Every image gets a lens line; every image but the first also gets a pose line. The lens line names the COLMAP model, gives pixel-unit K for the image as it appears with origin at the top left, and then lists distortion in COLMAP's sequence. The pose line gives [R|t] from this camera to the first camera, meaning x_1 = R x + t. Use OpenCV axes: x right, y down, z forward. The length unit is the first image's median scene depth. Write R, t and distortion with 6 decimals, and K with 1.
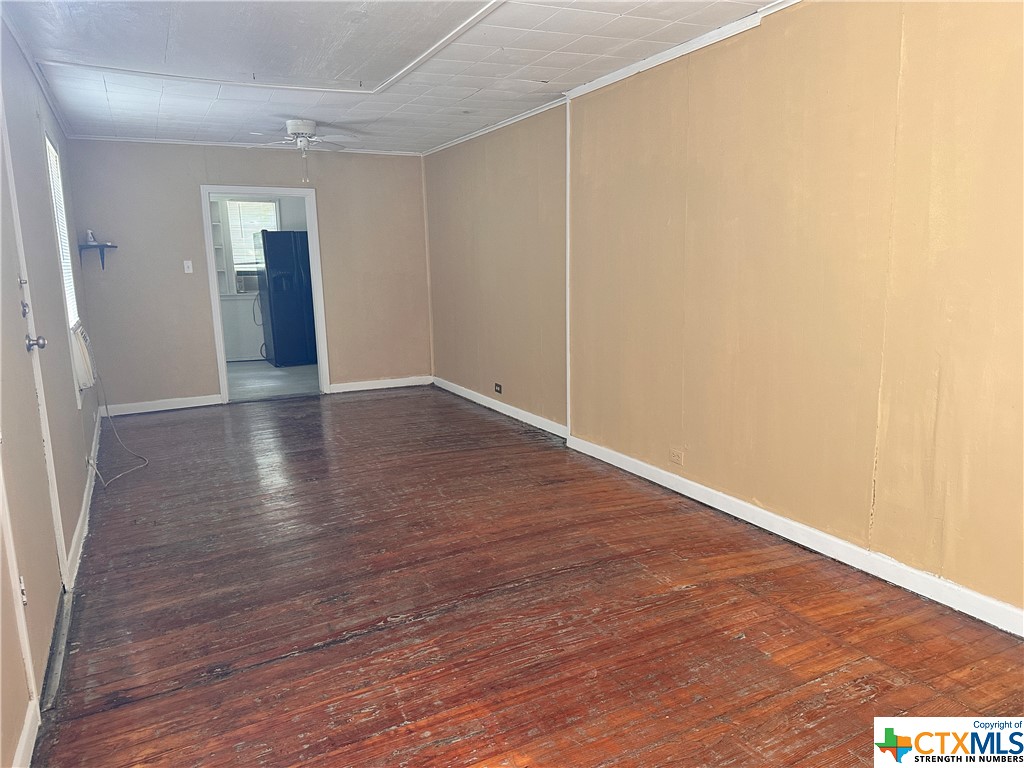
lens RADIAL K [[715.4, 0, 515.4], [0, 715.4, 380.7], [0, 0, 1]] dist [0.036770, -0.016855]
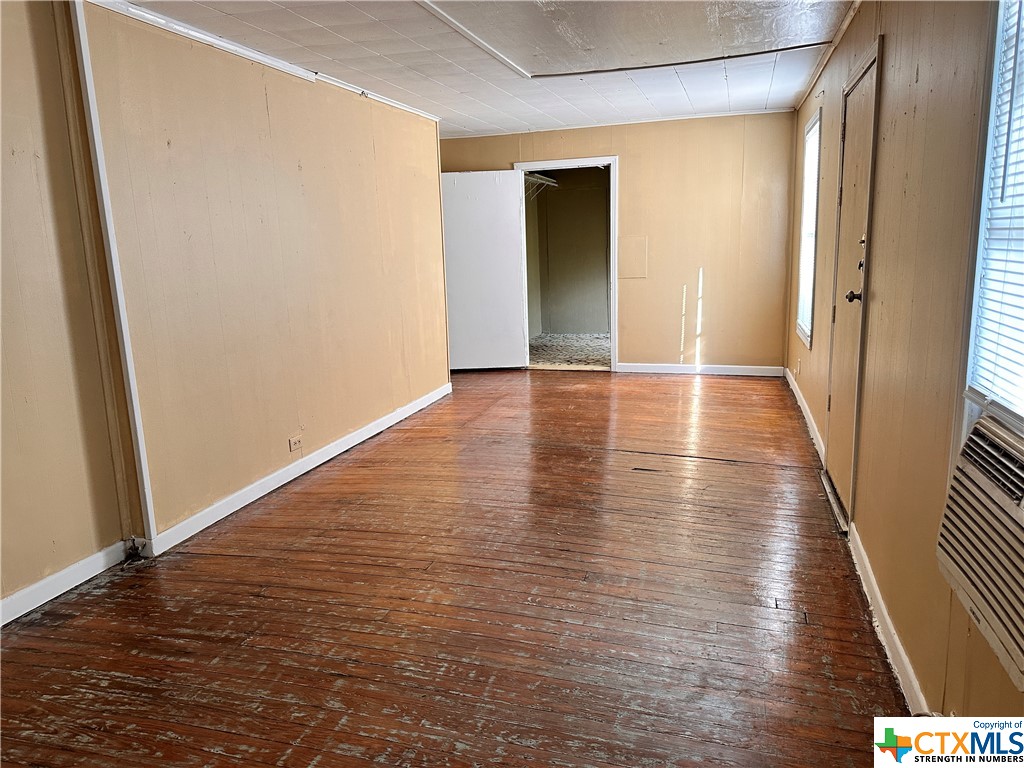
lens RADIAL K [[715.4, 0, 504.5], [0, 715.4, 389.3], [0, 0, 1]] dist [0.036770, -0.016855]
pose [[-0.716536, -0.091543, 0.691518, -0.735853], [0.166147, 0.940422, 0.296651, -0.237109], [-0.677474, 0.327455, -0.658636, 1.491246]]
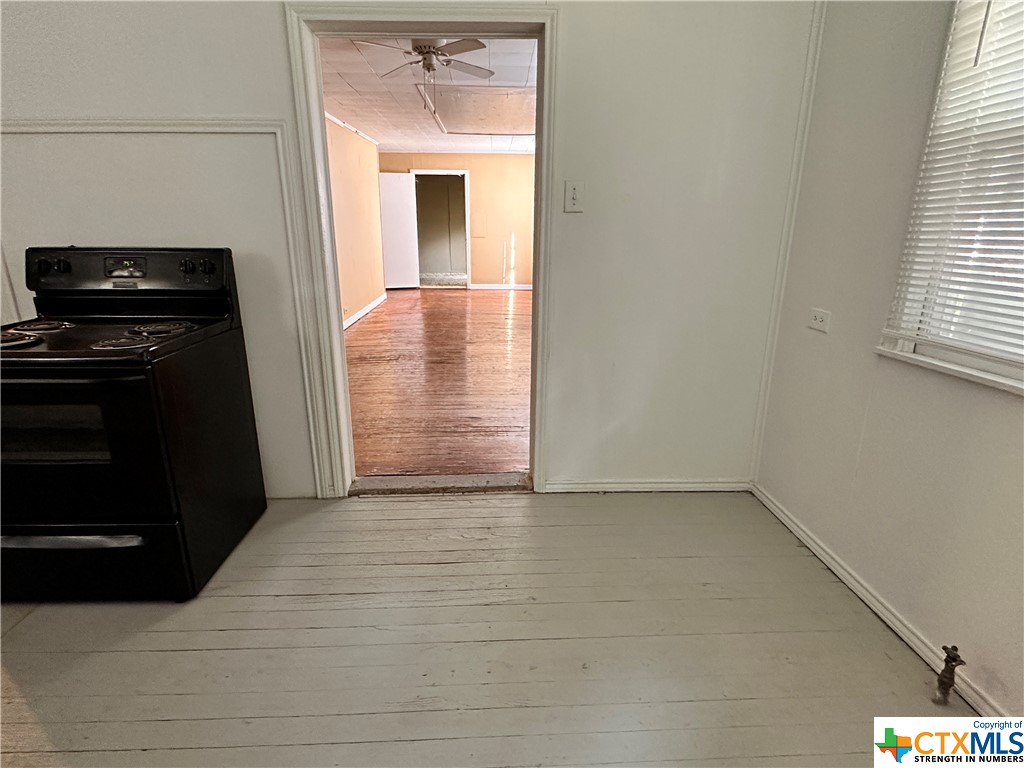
lens RADIAL K [[538.7, 0, 510.0], [0, 538.7, 383.8], [0, 0, 1]] dist [0.003323, 0.000547]
pose [[-0.912401, -0.104034, 0.395856, -0.893530], [0.083194, 0.899830, 0.428235, -0.355490], [-0.400754, 0.423655, -0.812350, 2.225562]]
